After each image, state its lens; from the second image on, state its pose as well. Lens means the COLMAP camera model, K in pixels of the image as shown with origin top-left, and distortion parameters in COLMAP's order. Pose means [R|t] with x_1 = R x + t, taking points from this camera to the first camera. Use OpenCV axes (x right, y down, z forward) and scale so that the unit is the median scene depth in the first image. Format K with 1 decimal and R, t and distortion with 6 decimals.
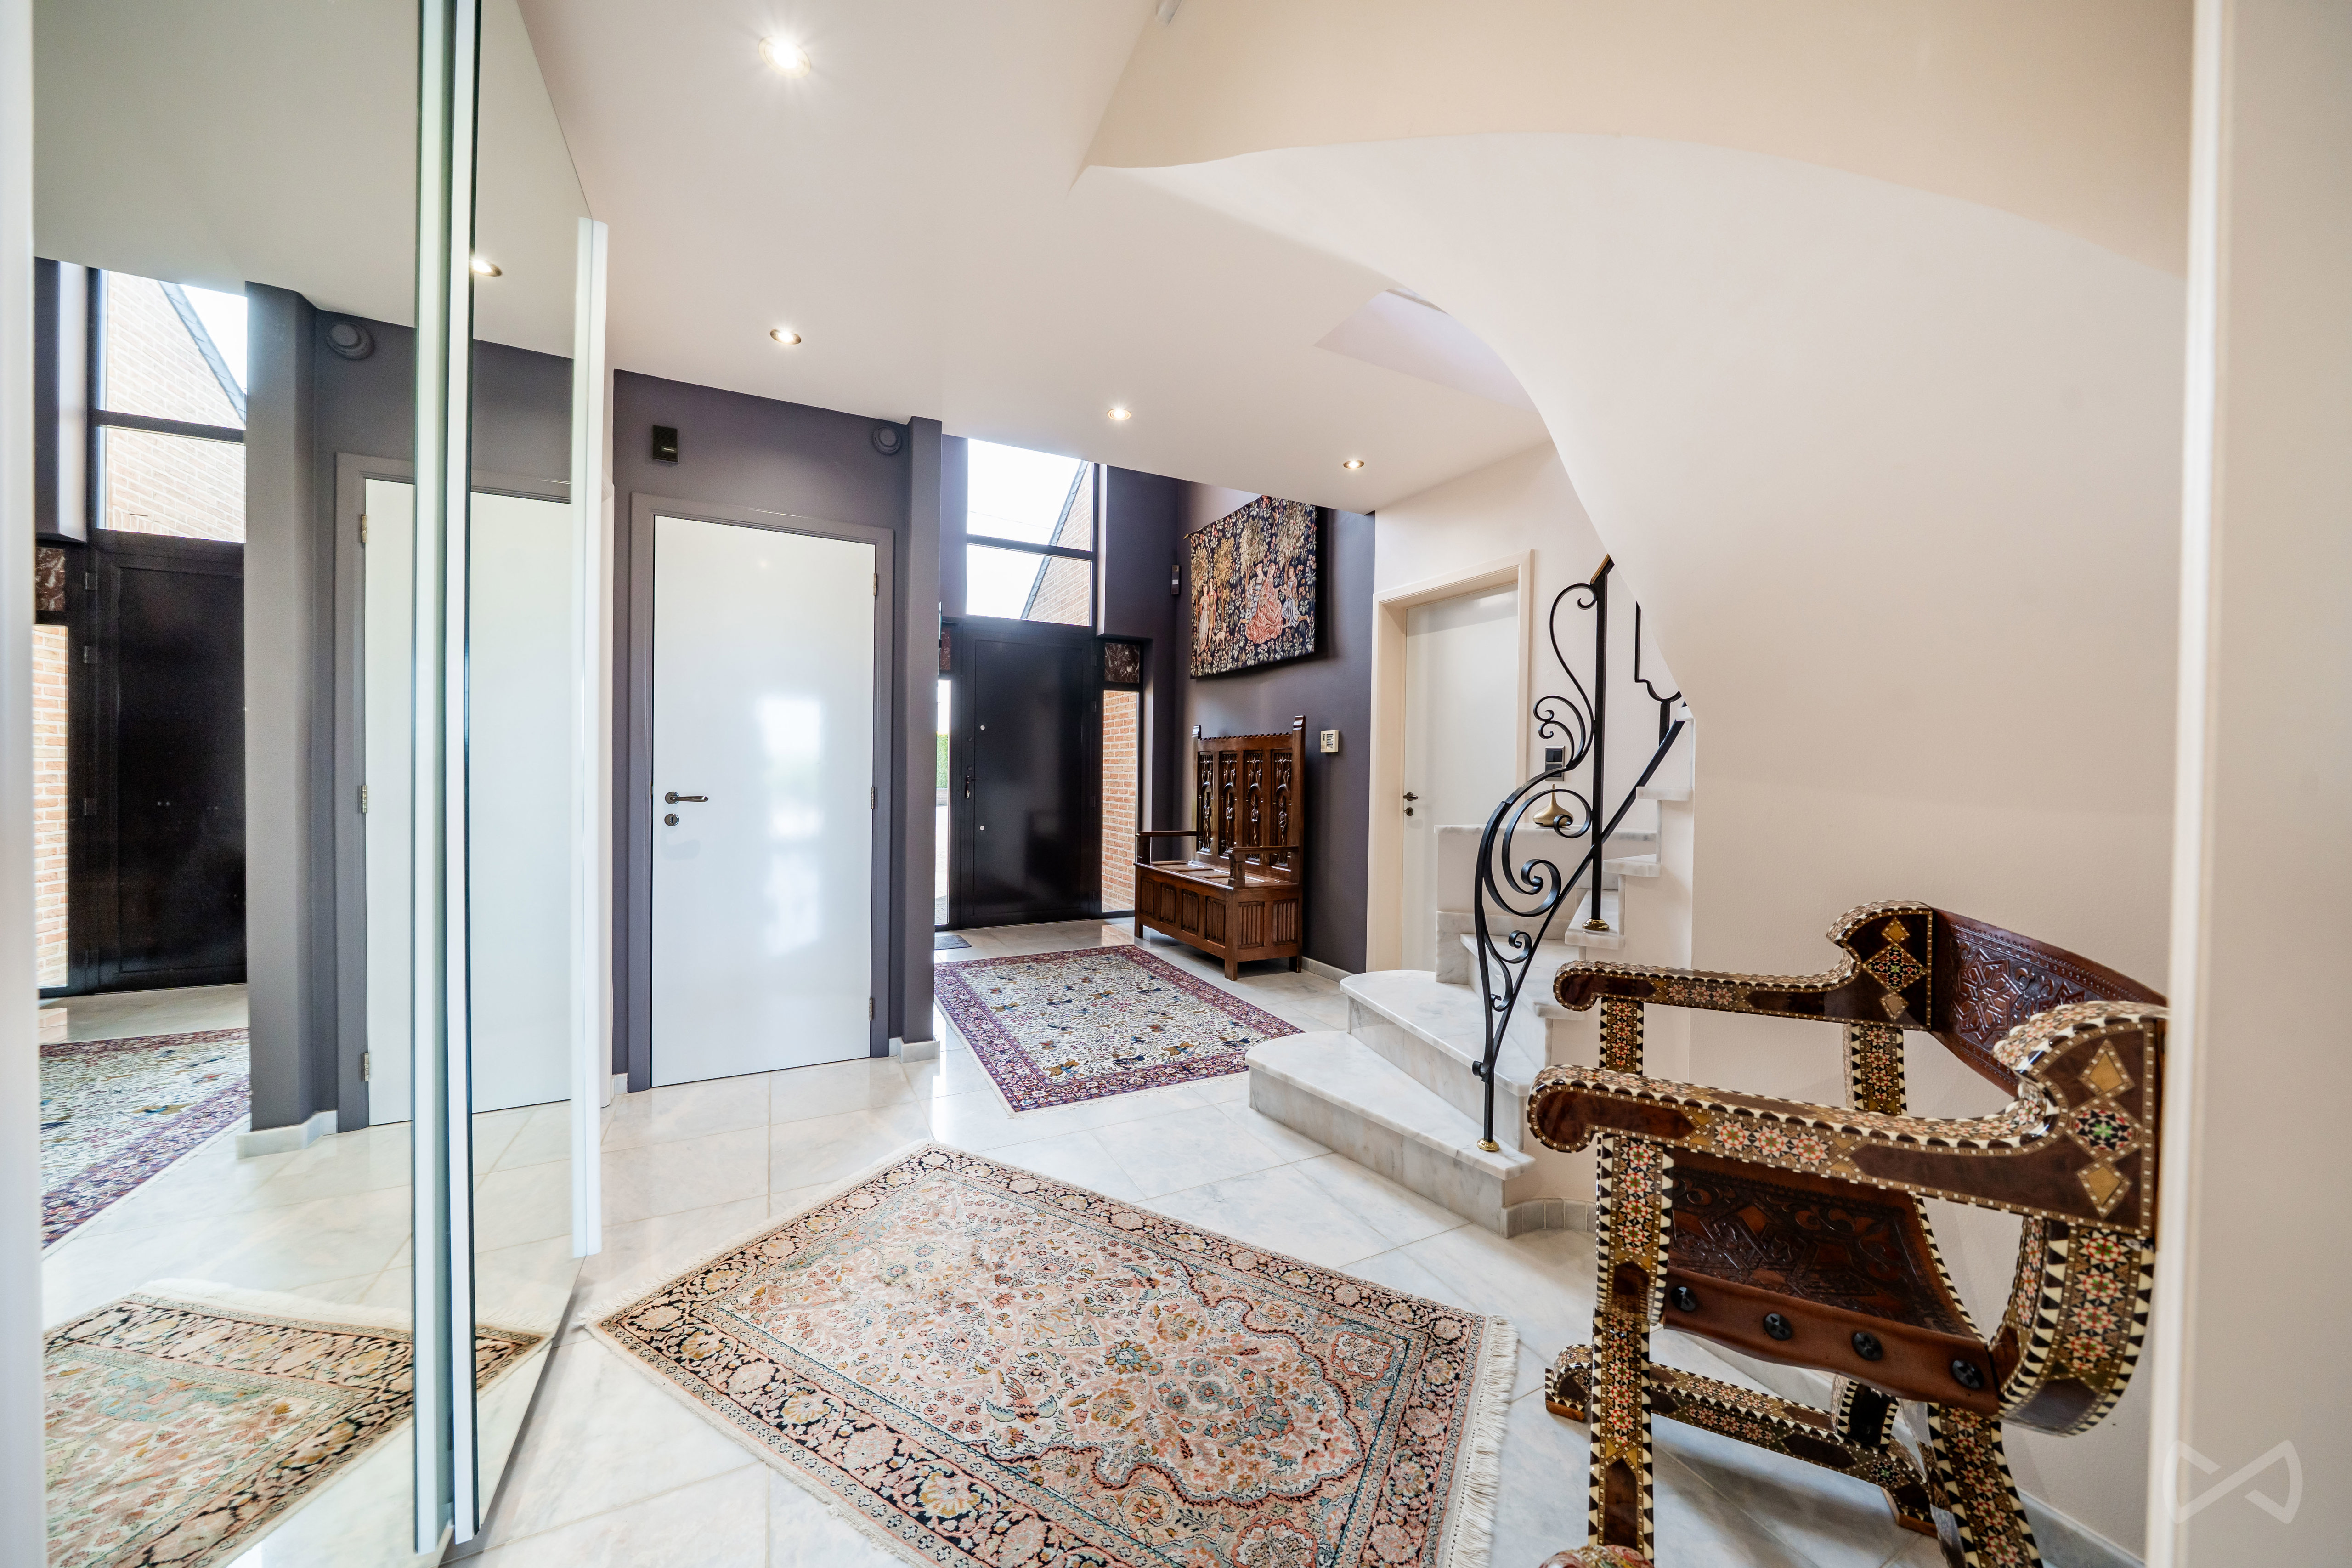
lens RADIAL K [[801.3, 0, 1176.8], [0, 801.3, 775.9], [0, 0, 1]] dist [-0.005936, 0.000023]
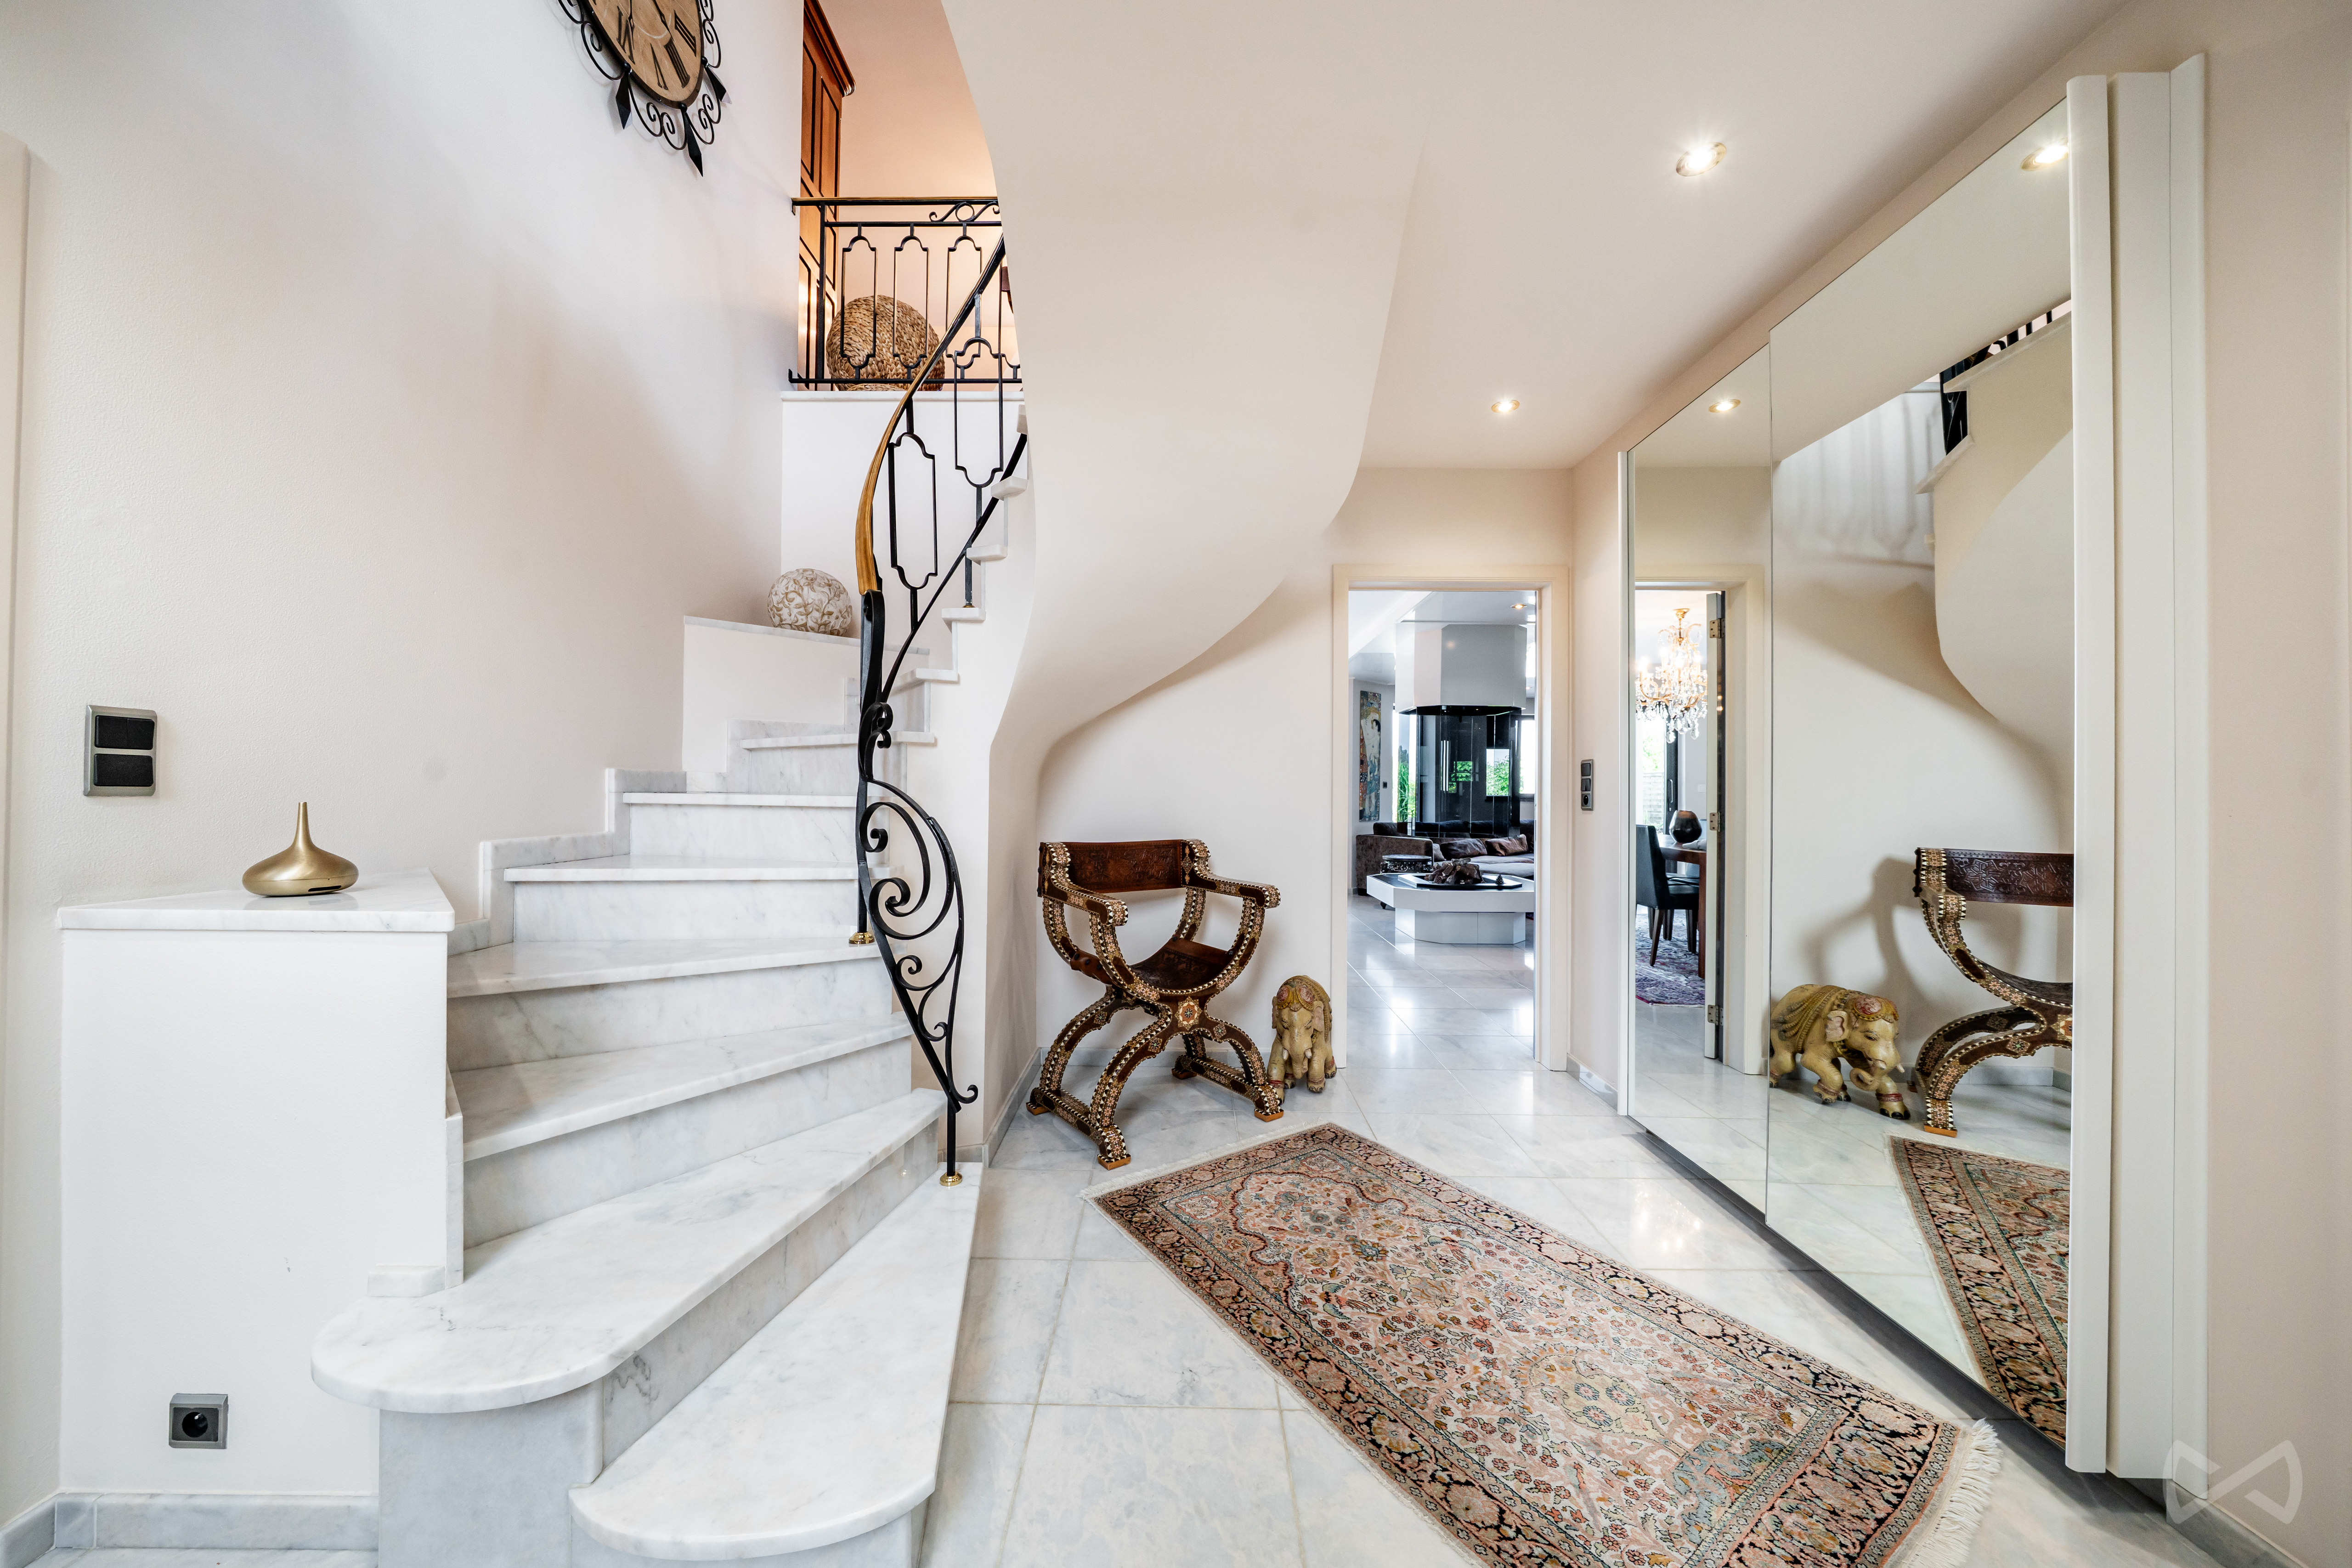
lens RADIAL K [[801.3, 0, 1168.2], [0, 801.3, 783.3], [0, 0, 1]] dist [-0.005936, 0.000023]
pose [[-0.883256, -0.017956, 0.468548, -0.322669], [-0.013636, 0.999827, 0.012611, -0.029409], [-0.468693, 0.004749, -0.883348, 2.022576]]
